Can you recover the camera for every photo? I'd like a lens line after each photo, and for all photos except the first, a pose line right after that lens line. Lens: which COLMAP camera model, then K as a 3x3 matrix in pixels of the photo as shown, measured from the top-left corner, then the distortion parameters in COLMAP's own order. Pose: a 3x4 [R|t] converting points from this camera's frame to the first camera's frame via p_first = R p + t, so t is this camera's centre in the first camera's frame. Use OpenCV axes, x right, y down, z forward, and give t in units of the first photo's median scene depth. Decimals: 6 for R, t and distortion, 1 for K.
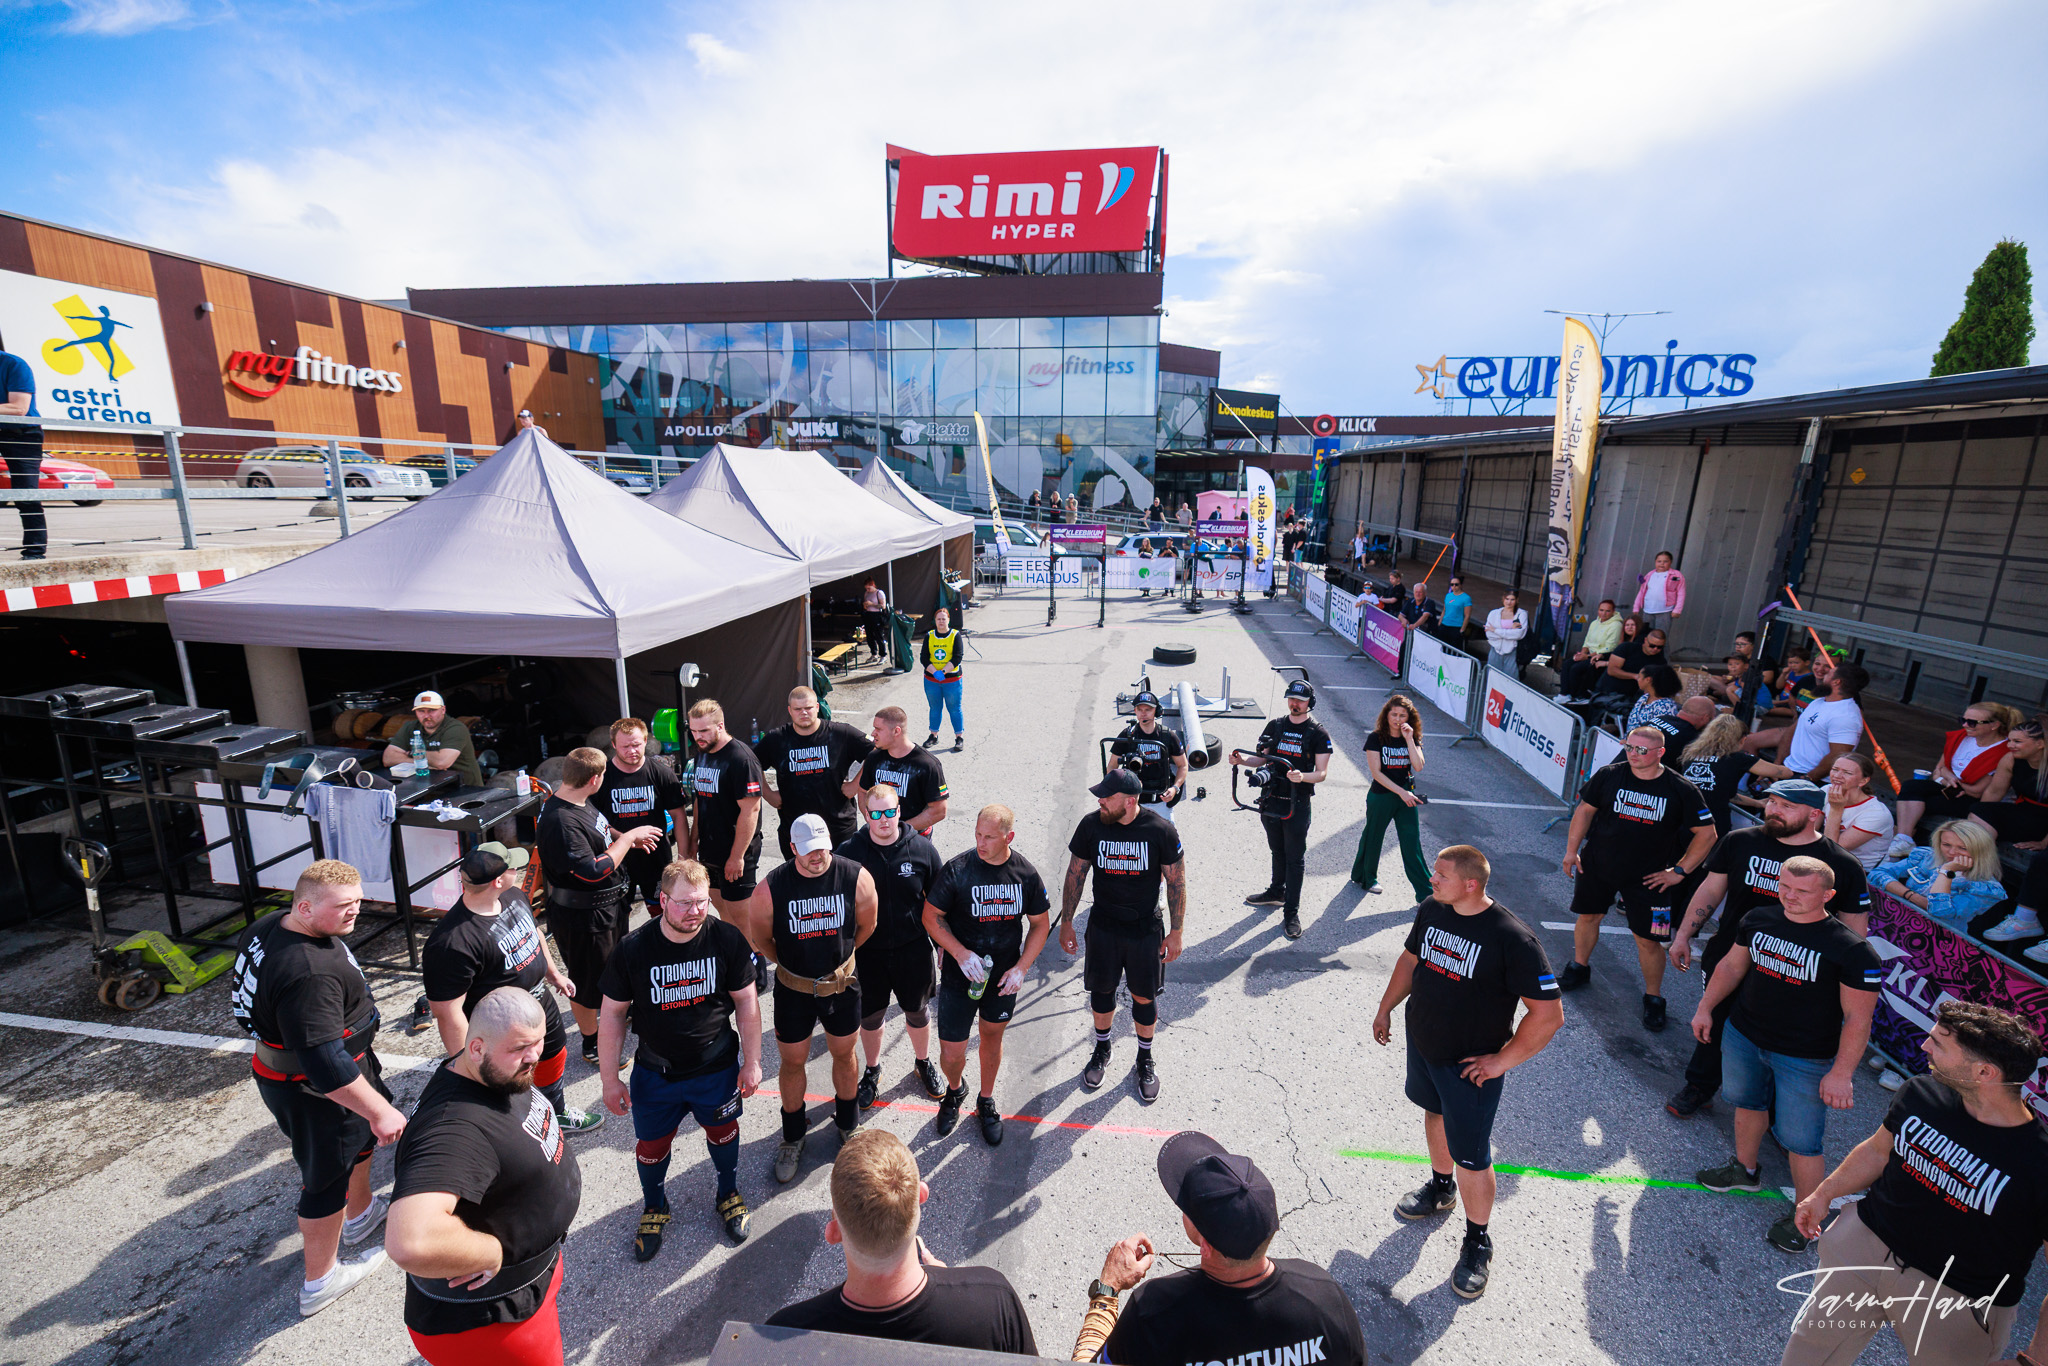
lens RADIAL K [[854.5, 0, 1030.5], [0, 854.5, 674.8], [0, 0, 1]] dist [0.000602, 0.000138]
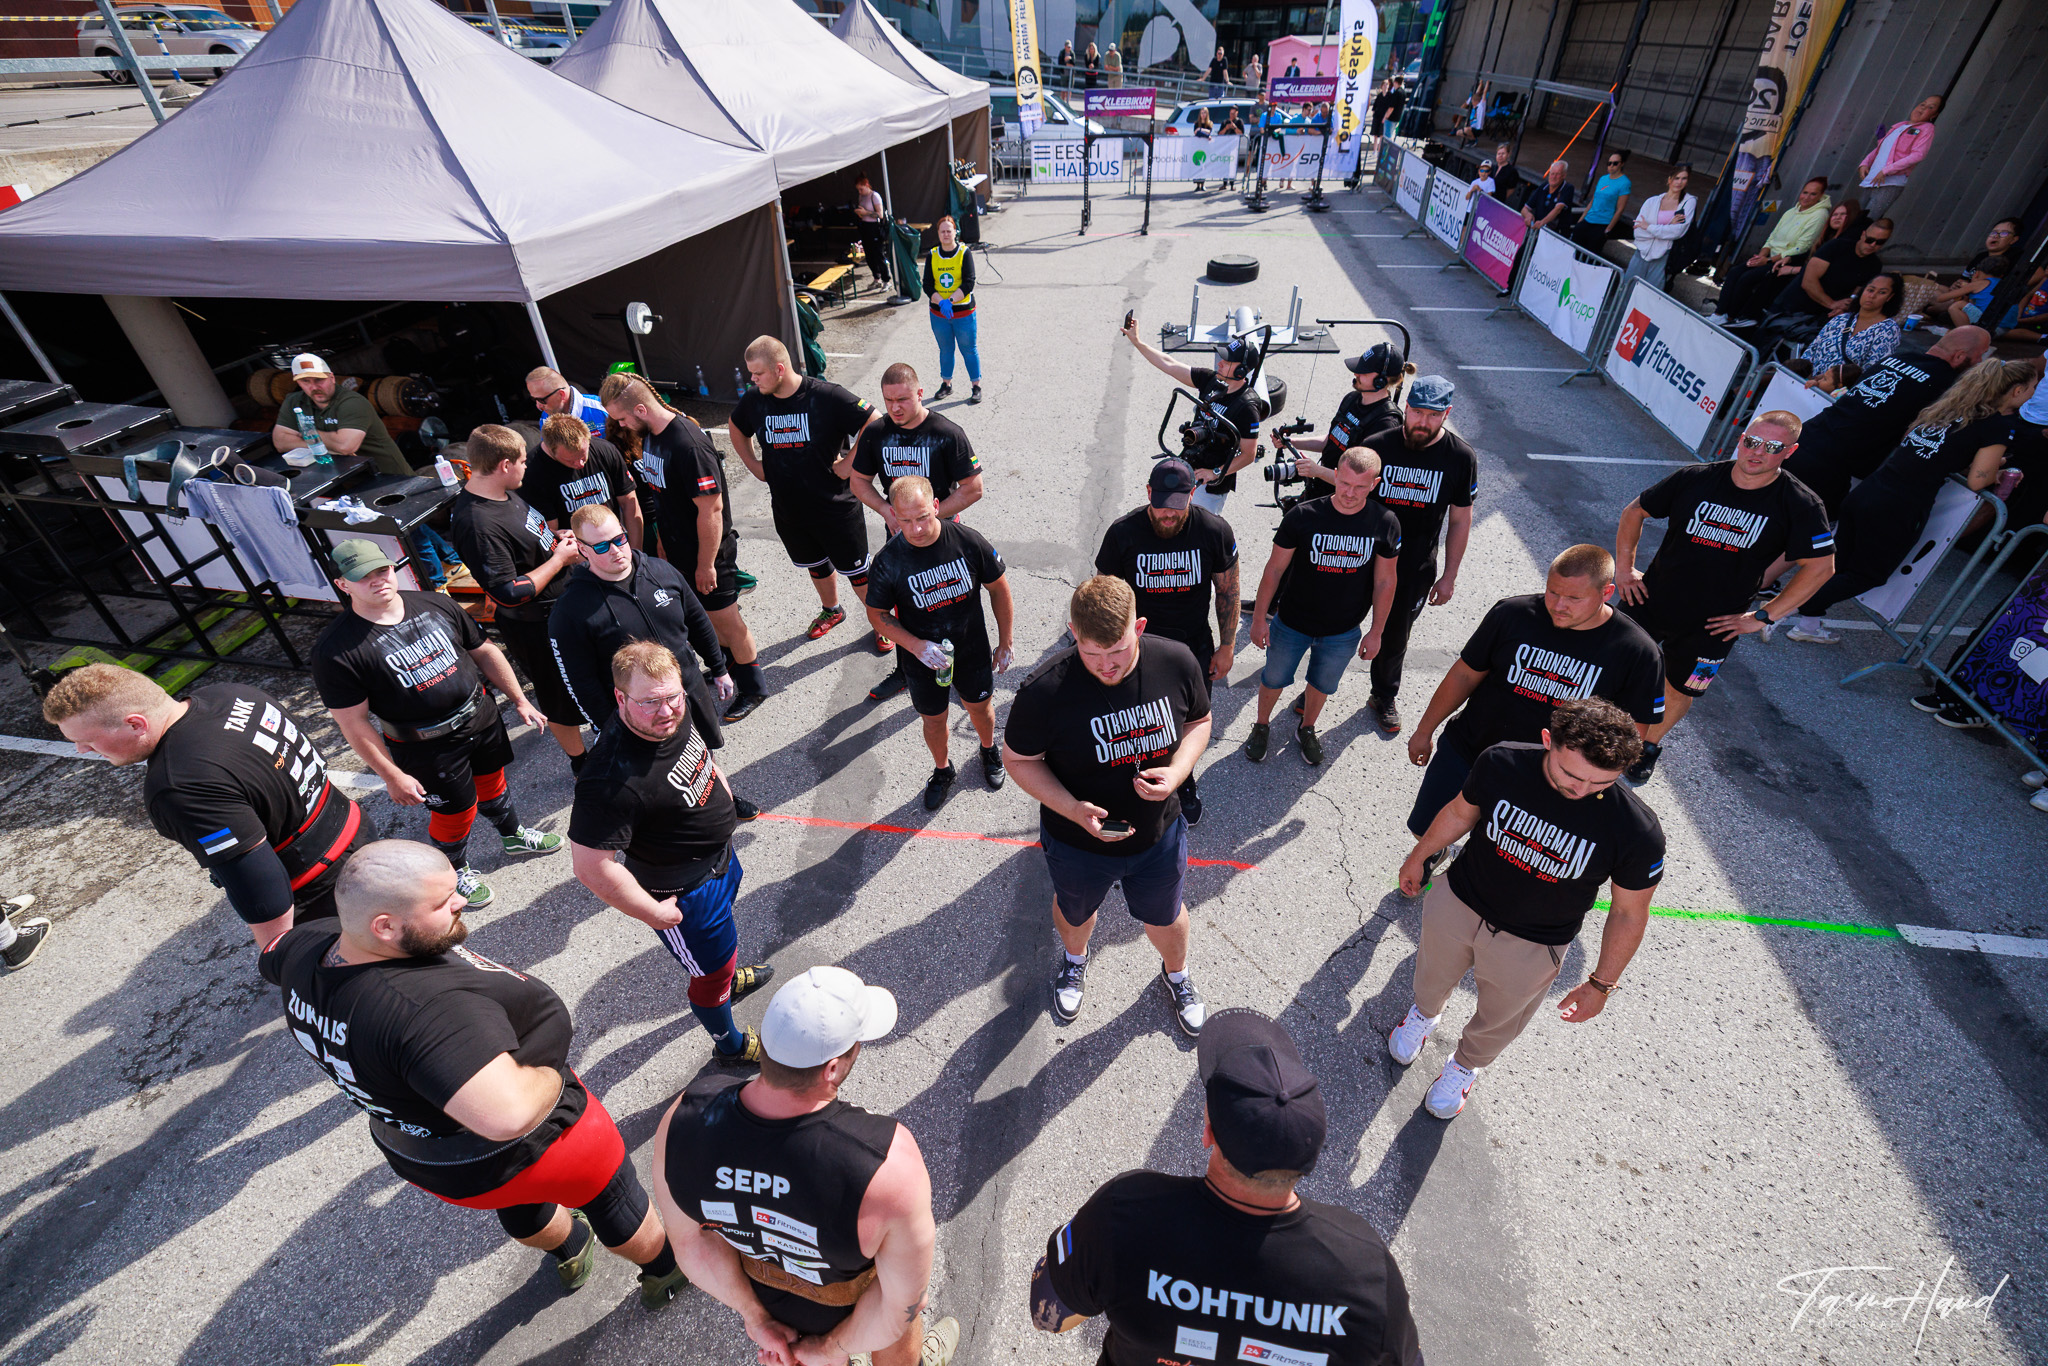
lens RADIAL K [[854.5, 0, 1014.9], [0, 854.5, 677.7], [0, 0, 1]] dist [0.000602, 0.000138]
pose [[0.998581, 0.000340, -0.053244, 0.001257], [0.021499, 0.912269, 0.409027, -0.011257], [0.048711, -0.409592, 0.910968, 0.121819]]
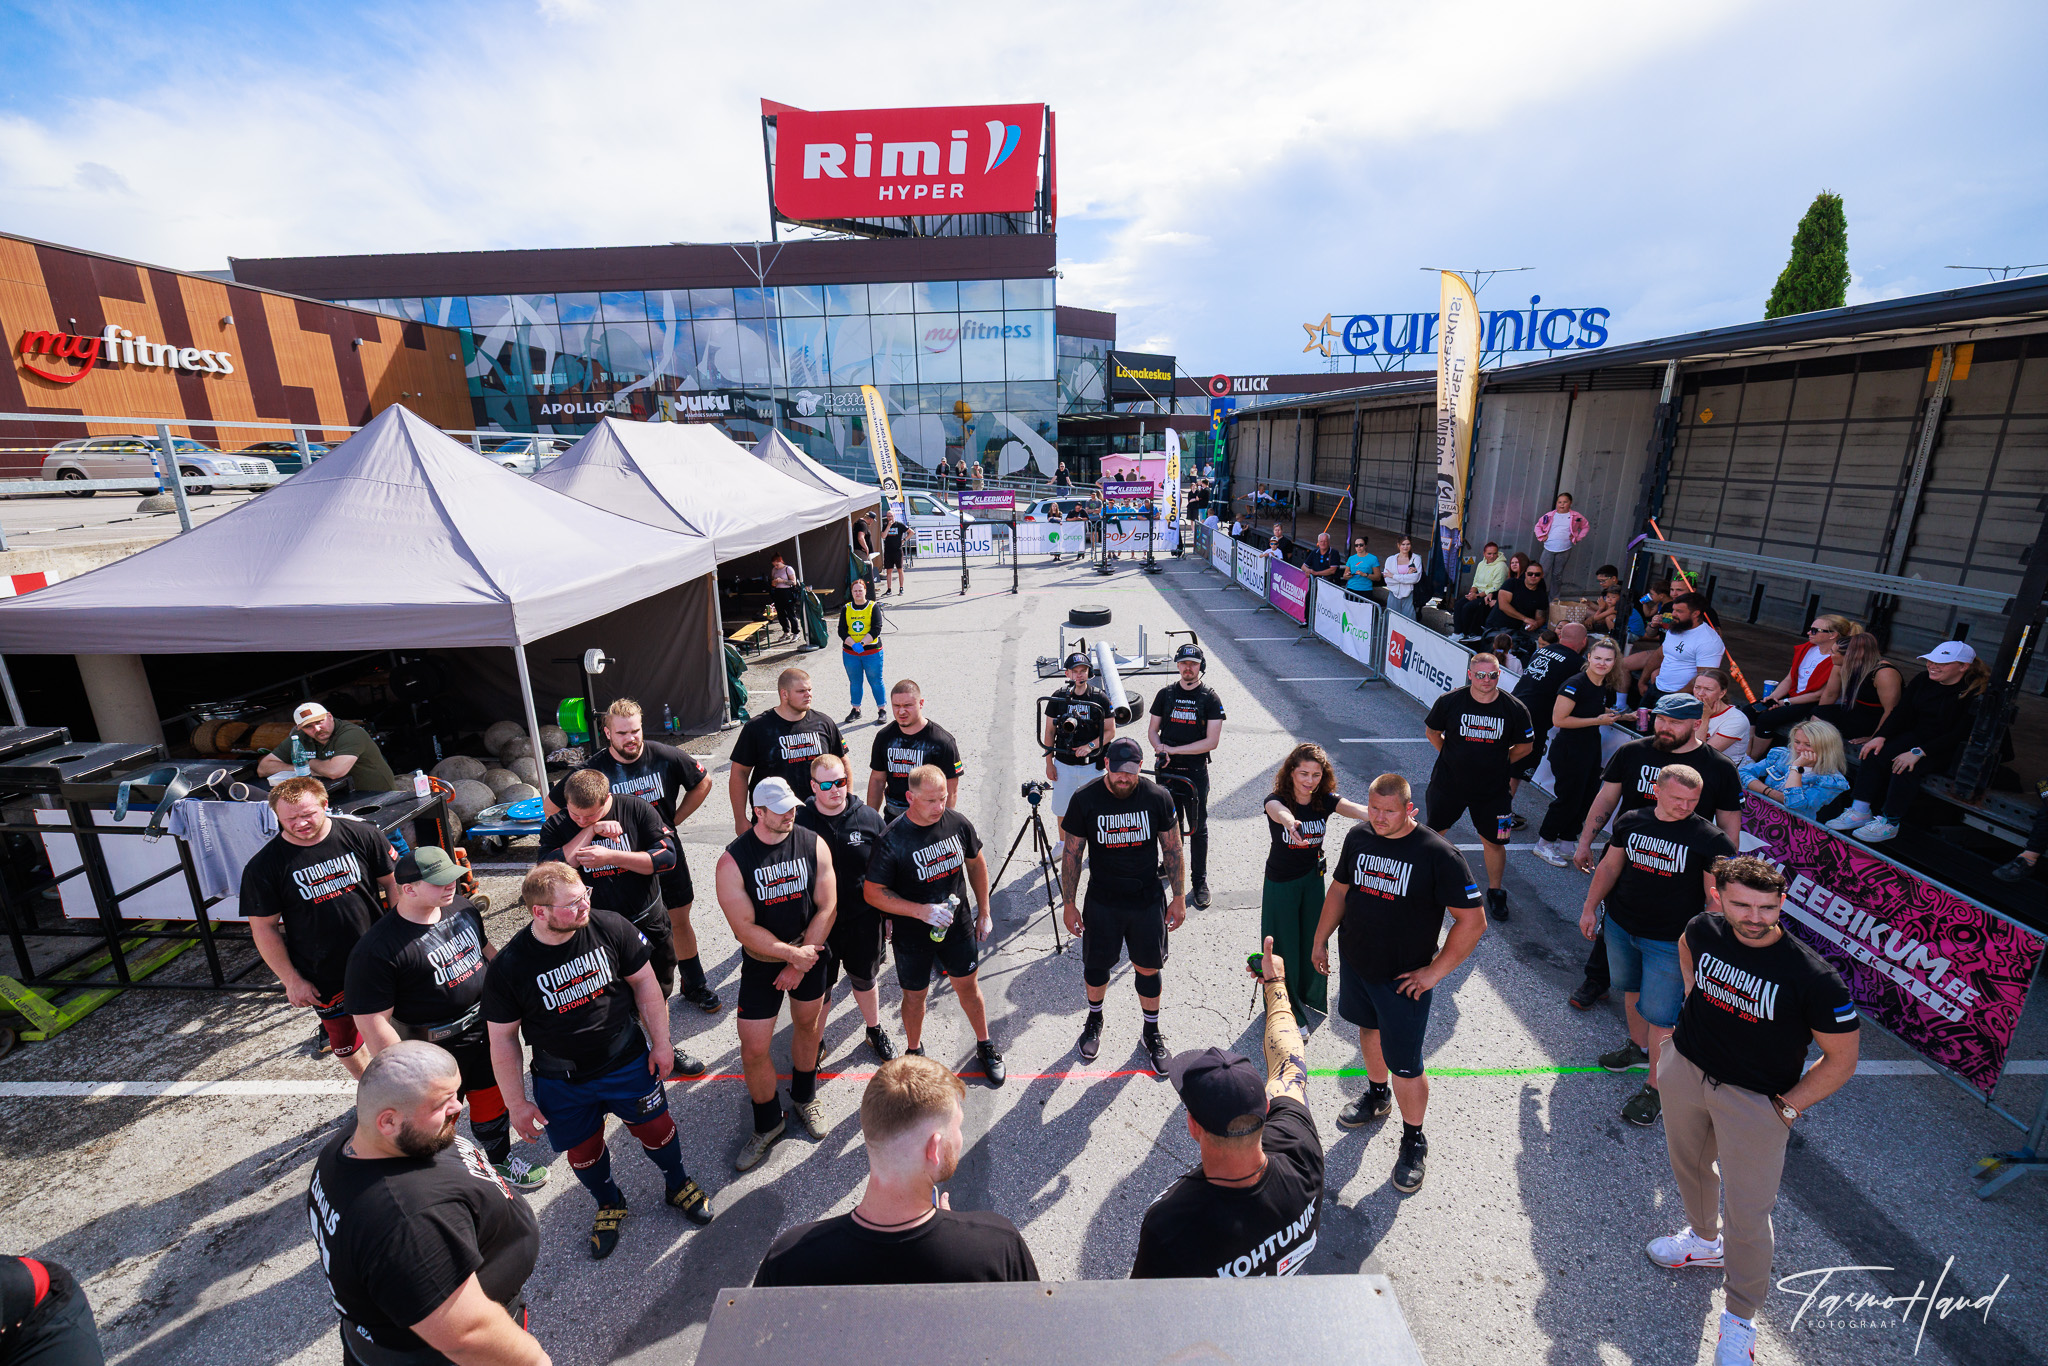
lens RADIAL K [[854.5, 0, 1031.0], [0, 854.5, 673.8], [0, 0, 1]] dist [0.000602, 0.000138]
pose [[0.993201, -0.060316, 0.099565, -0.010125], [0.056936, 0.997712, 0.036445, 0.006590], [-0.101535, -0.030528, 0.994363, 0.001958]]
